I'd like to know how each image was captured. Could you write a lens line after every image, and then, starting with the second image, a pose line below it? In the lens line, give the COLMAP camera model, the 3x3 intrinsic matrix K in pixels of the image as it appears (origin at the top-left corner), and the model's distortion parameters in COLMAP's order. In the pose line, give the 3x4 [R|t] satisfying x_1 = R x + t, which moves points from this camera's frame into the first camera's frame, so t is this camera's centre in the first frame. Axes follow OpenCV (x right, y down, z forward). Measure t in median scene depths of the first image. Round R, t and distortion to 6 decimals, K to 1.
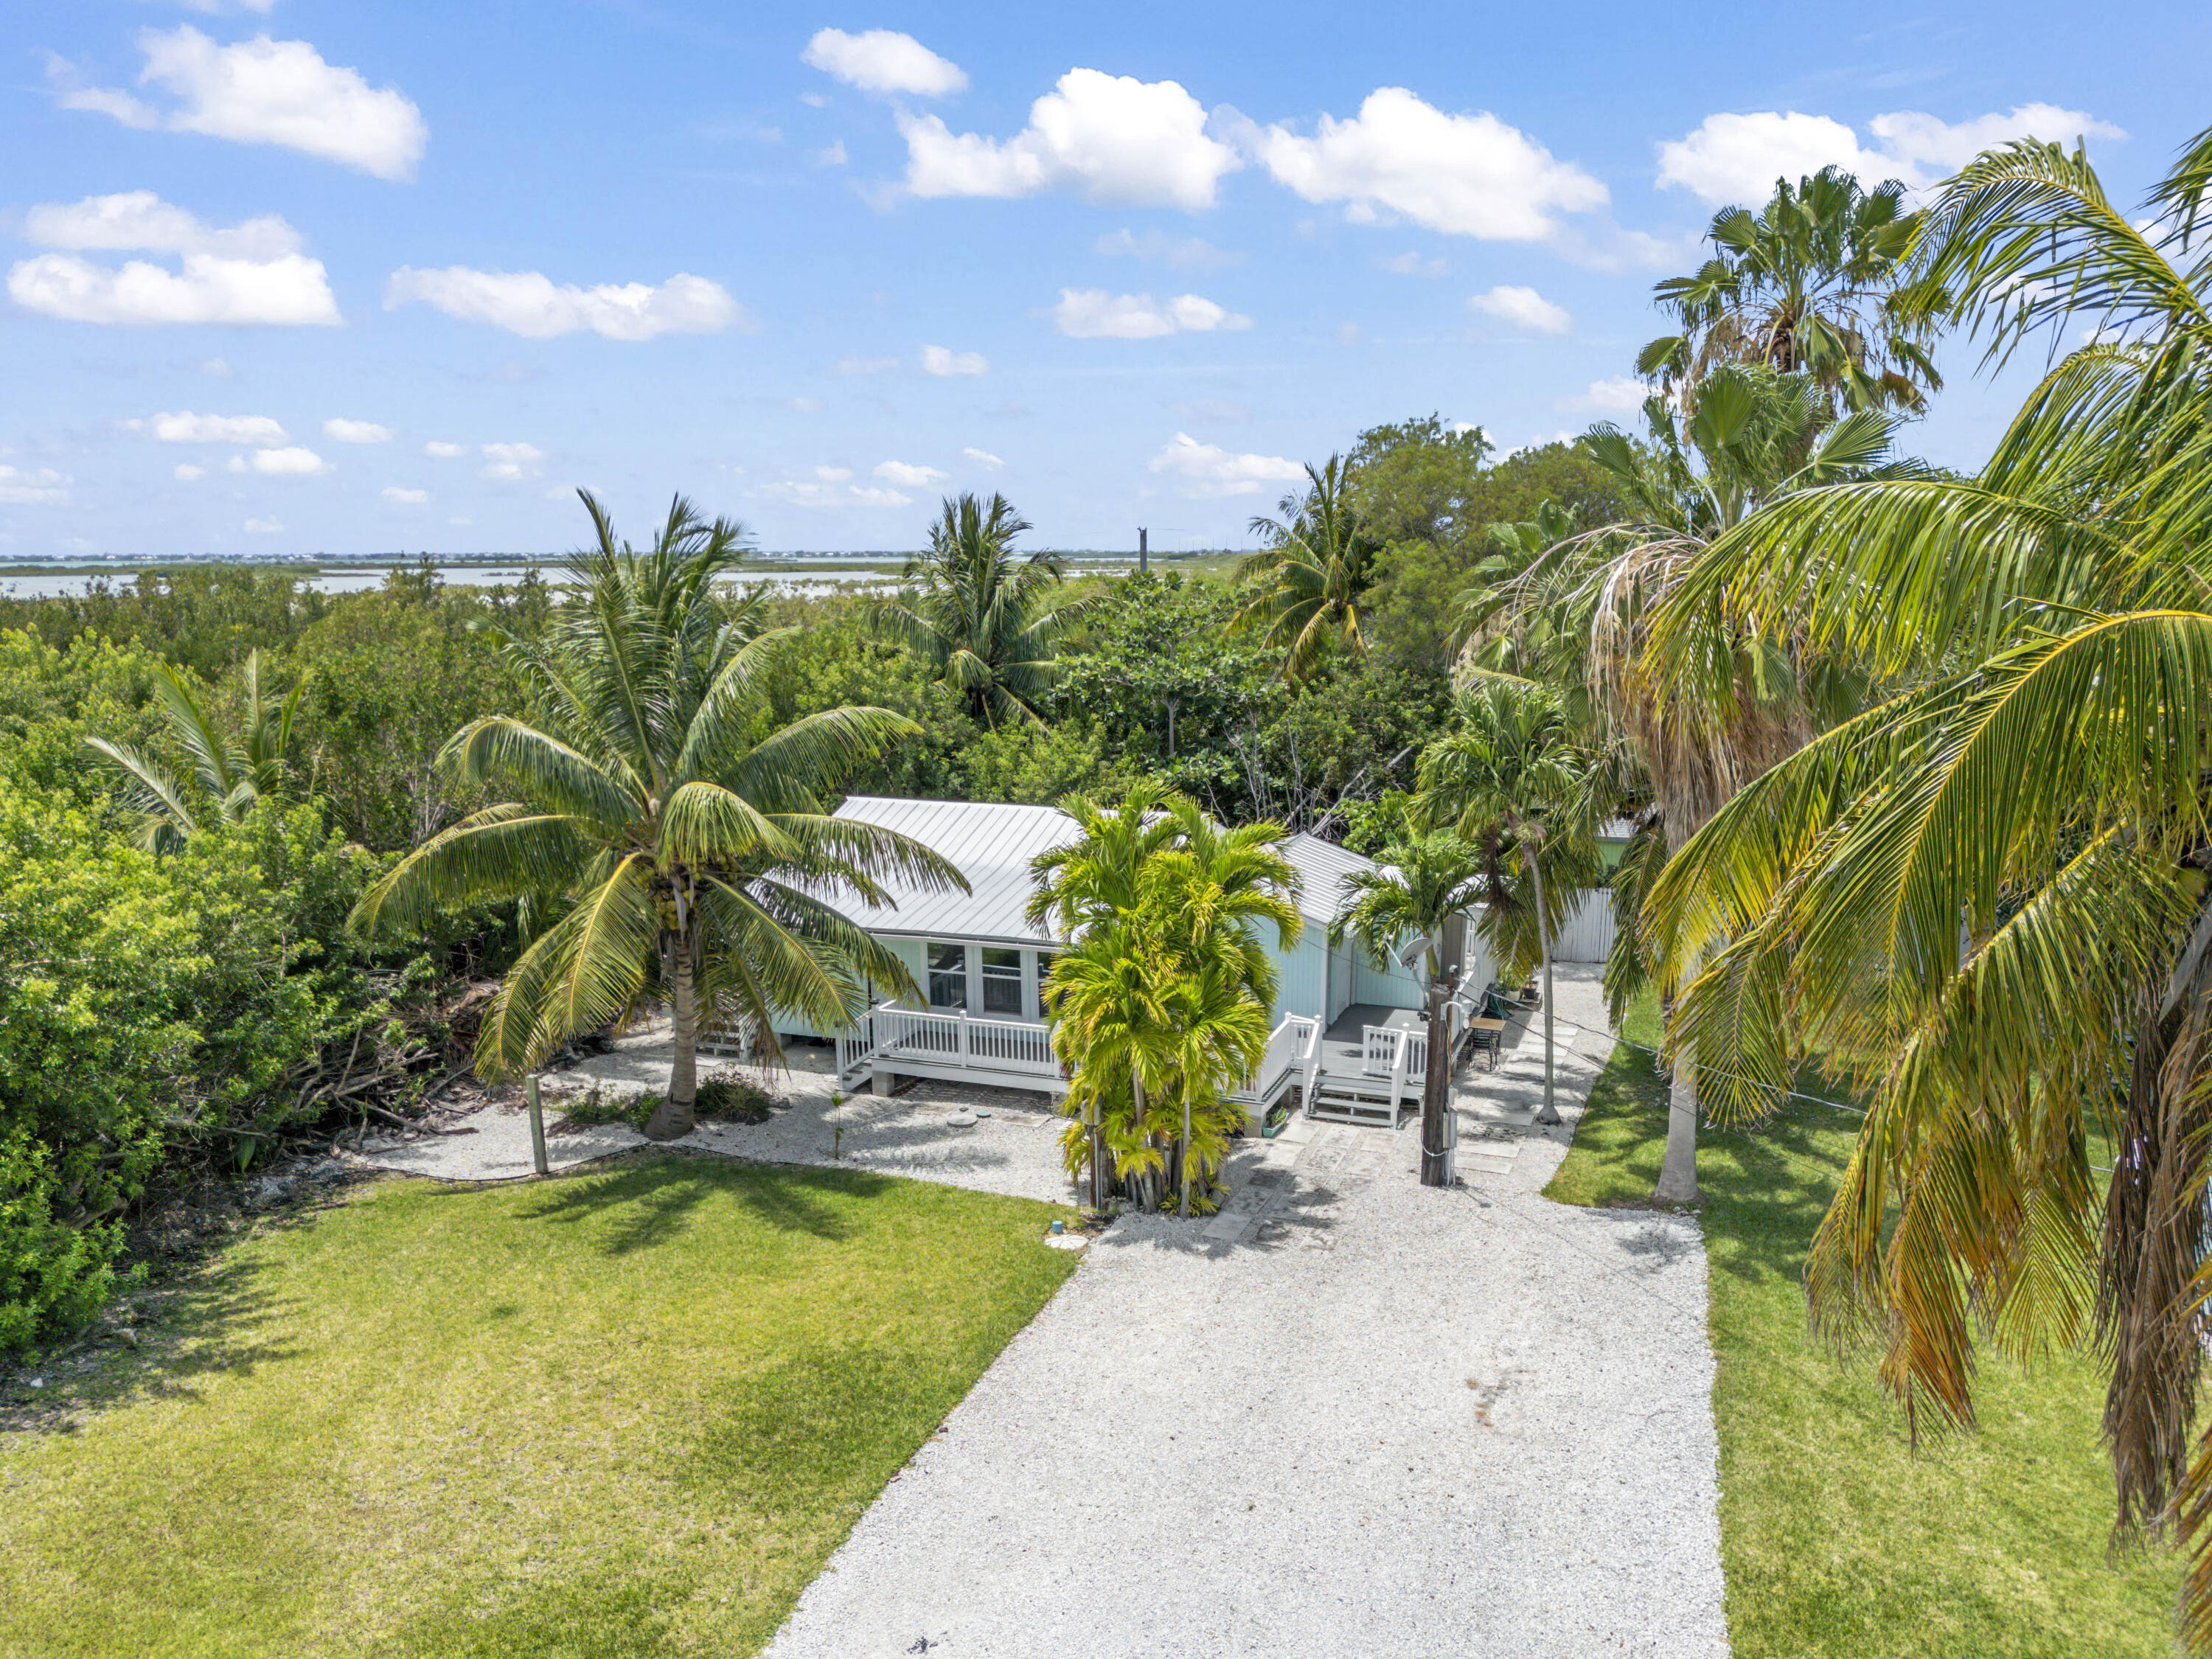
lens RADIAL K [[1626.7, 0, 1090.9], [0, 1626.7, 976.0], [0, 0, 1]] dist [0.069672, -0.135097]
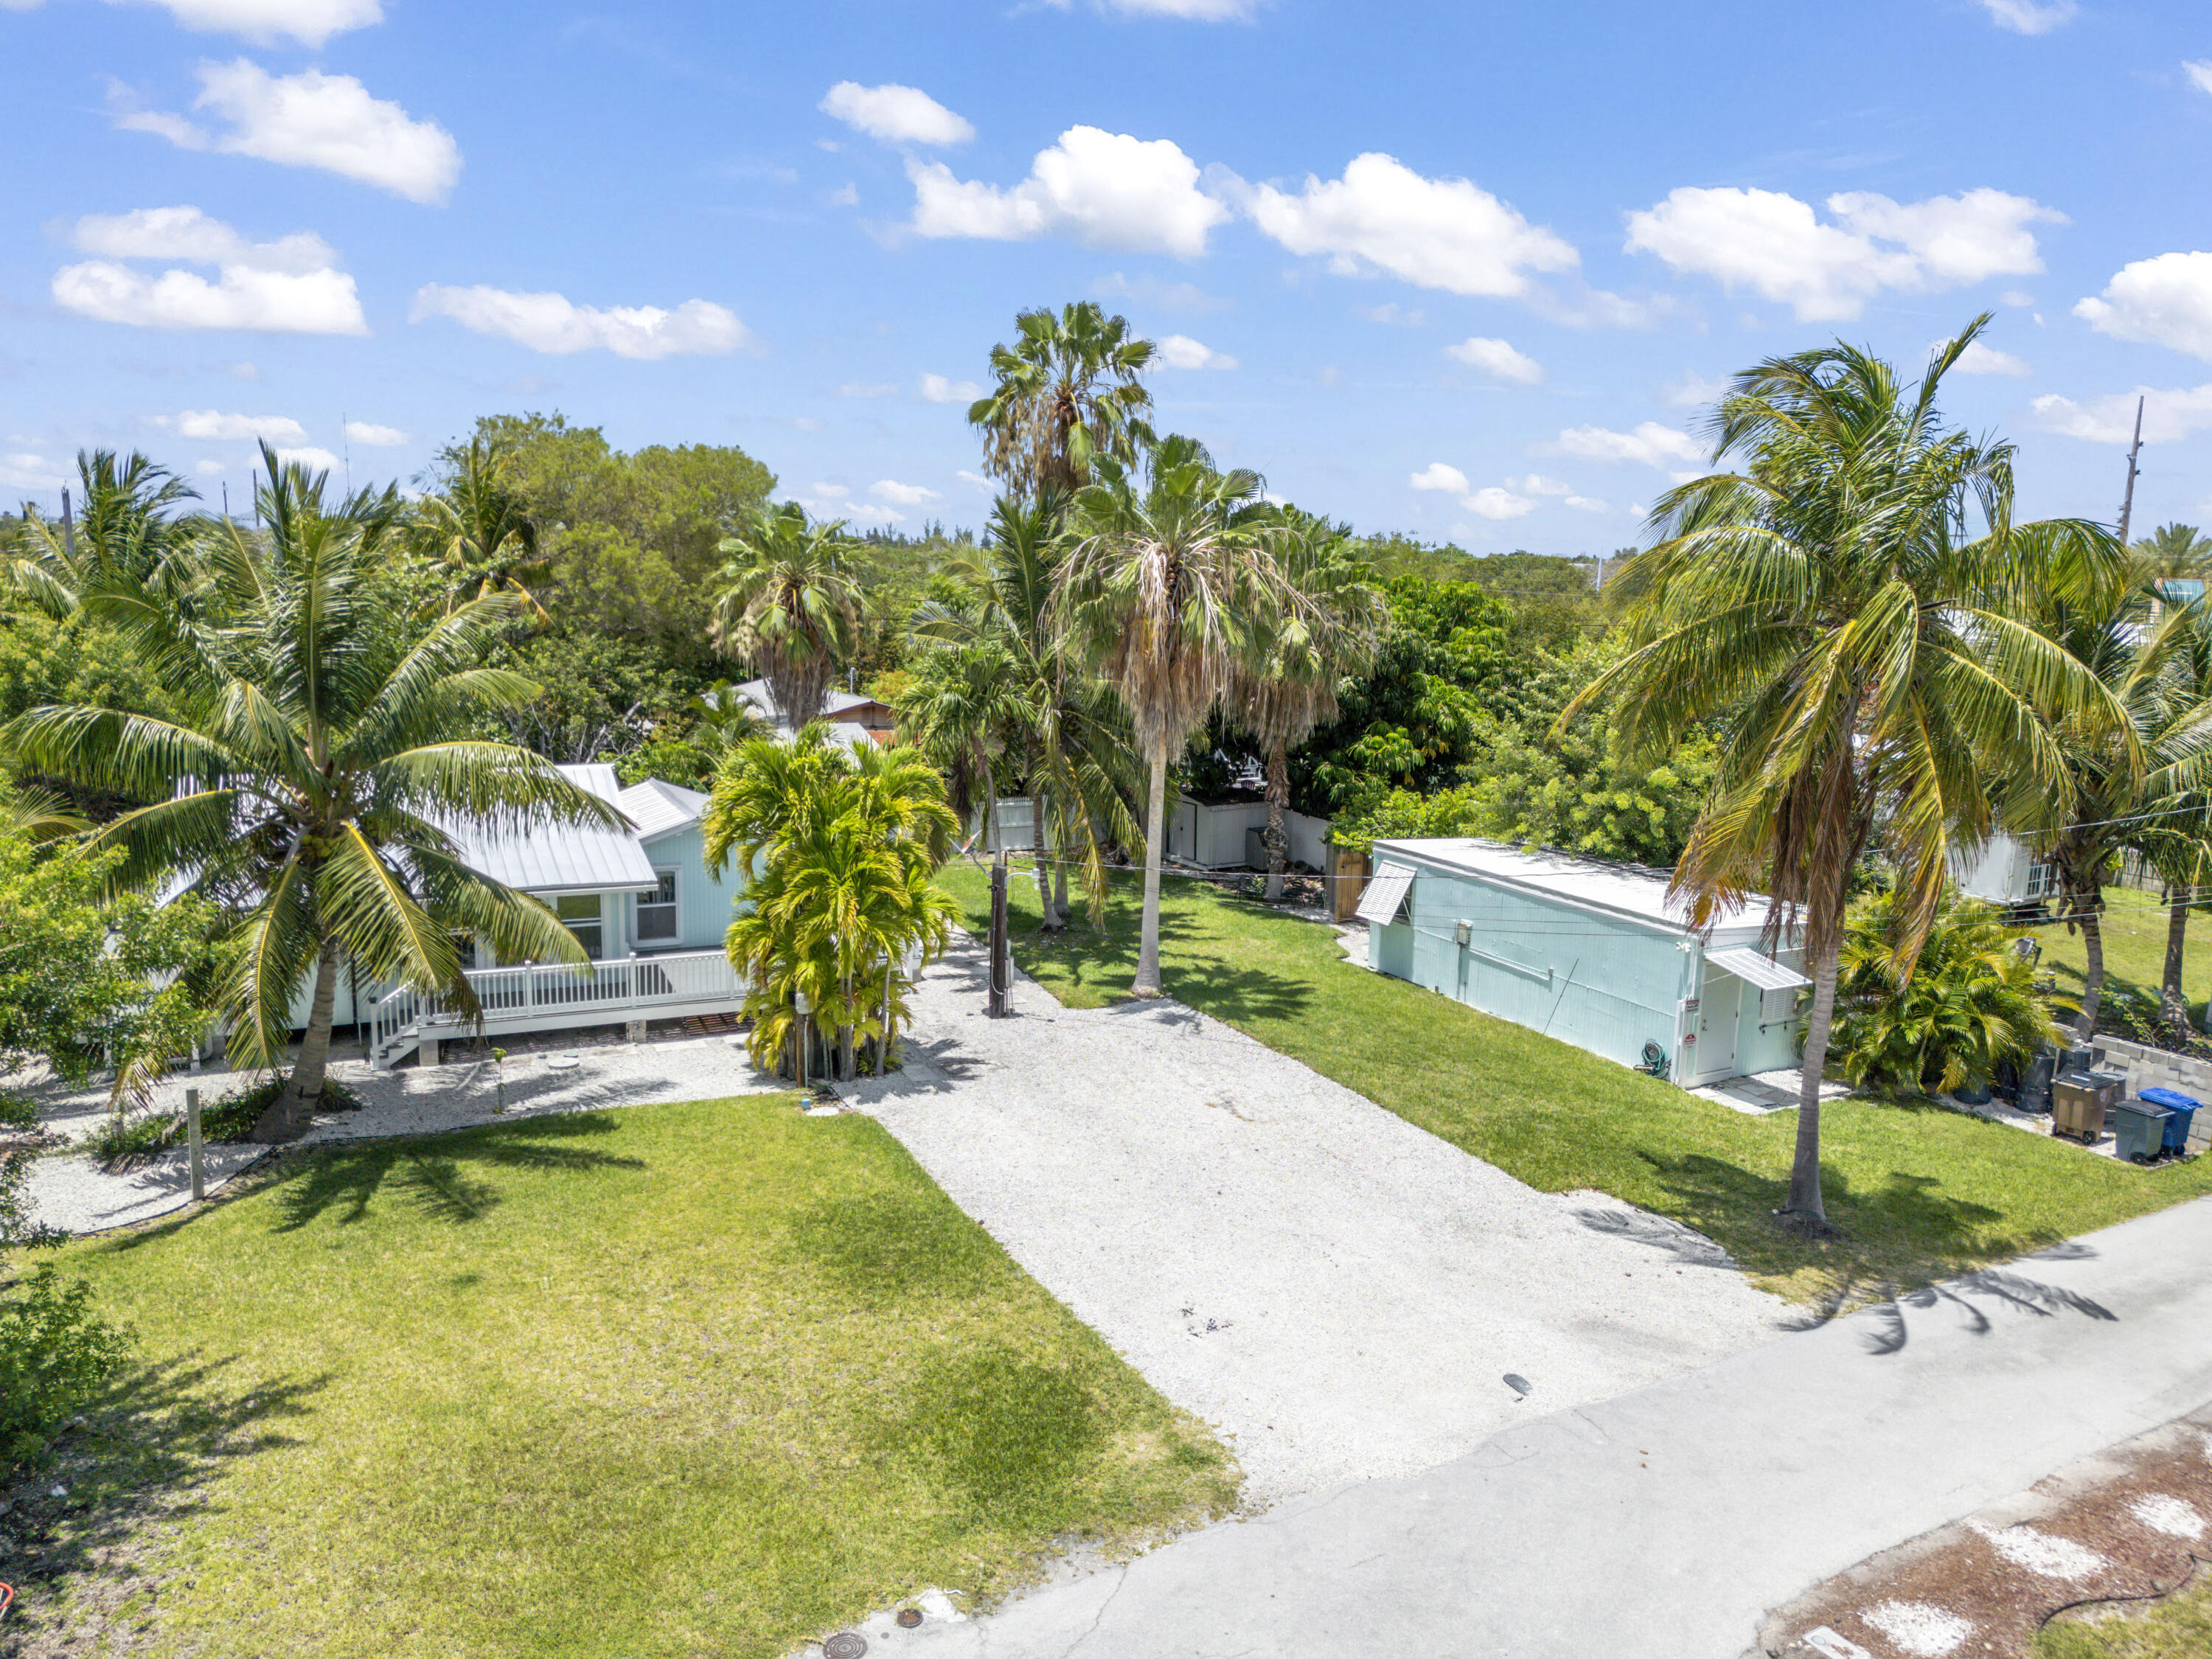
lens RADIAL K [[1603.4, 0, 1106.0], [0, 1603.4, 829.5], [0, 0, 1]] dist [0.023960, -0.002889]
pose [[0.692808, -0.094393, 0.714918, -0.631627], [0.148219, 0.988868, -0.013071, 0.008068], [-0.705726, 0.115021, 0.699086, 0.031542]]
